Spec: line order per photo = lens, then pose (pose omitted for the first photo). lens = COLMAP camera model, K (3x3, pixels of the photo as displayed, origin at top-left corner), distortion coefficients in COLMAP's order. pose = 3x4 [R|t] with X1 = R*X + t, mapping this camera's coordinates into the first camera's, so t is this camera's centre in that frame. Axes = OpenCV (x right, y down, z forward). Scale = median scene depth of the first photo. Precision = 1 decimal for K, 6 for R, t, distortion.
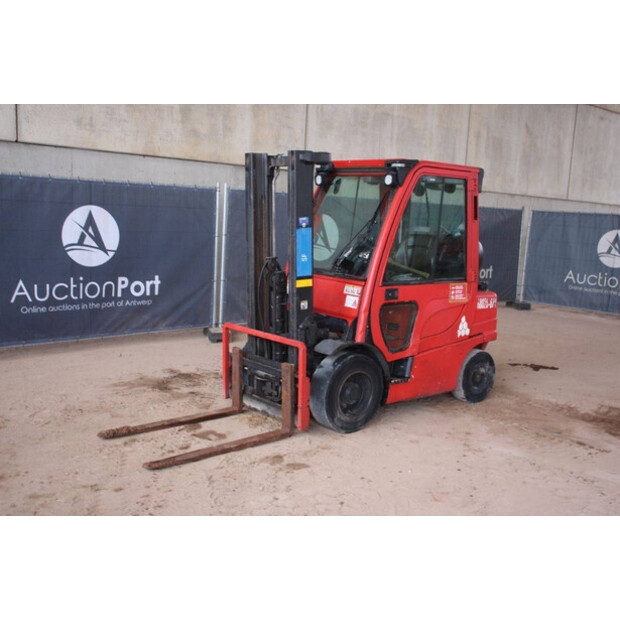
lens RADIAL K [[676.6, 0, 307.9], [0, 676.6, 312.2], [0, 0, 1]] dist [-0.014051, 0.000000]
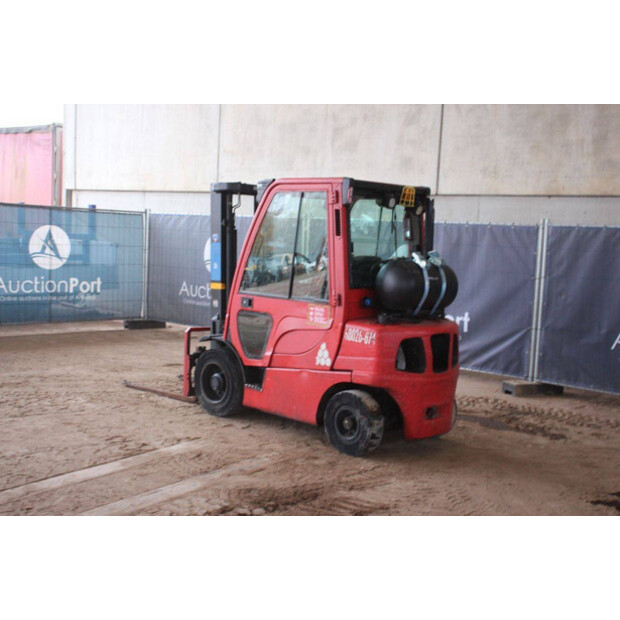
lens RADIAL K [[816.3, 0, 314.2], [0, 816.3, 309.2], [0, 0, 1]] dist [0.062969, 0.000000]
pose [[0.113973, 0.047538, -0.992346, 1.398215], [-0.191762, 0.981124, 0.024976, -0.067203], [0.974801, 0.187448, 0.120938, 0.913452]]
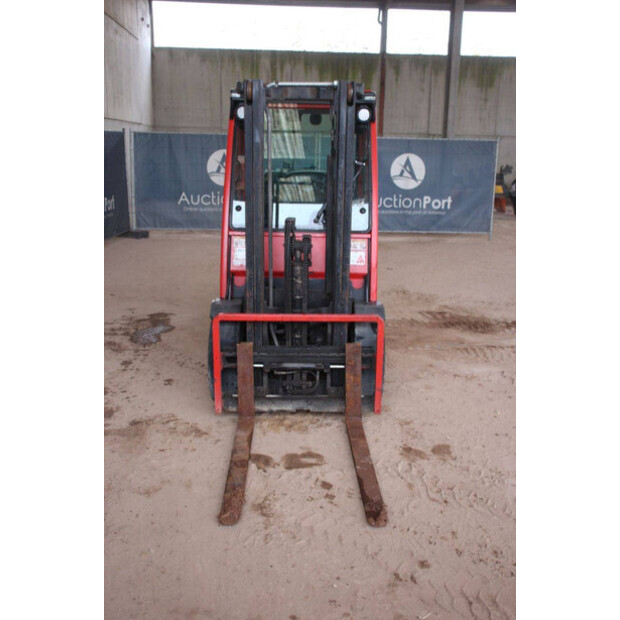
lens RADIAL K [[676.6, 0, 305.1], [0, 676.6, 310.7], [0, 0, 1]] dist [-0.014051, 0.000000]
pose [[0.645289, -0.220001, 0.731575, -0.604588], [0.127506, 0.975219, 0.180803, -0.110449], [-0.753223, -0.023390, 0.657350, 0.450281]]
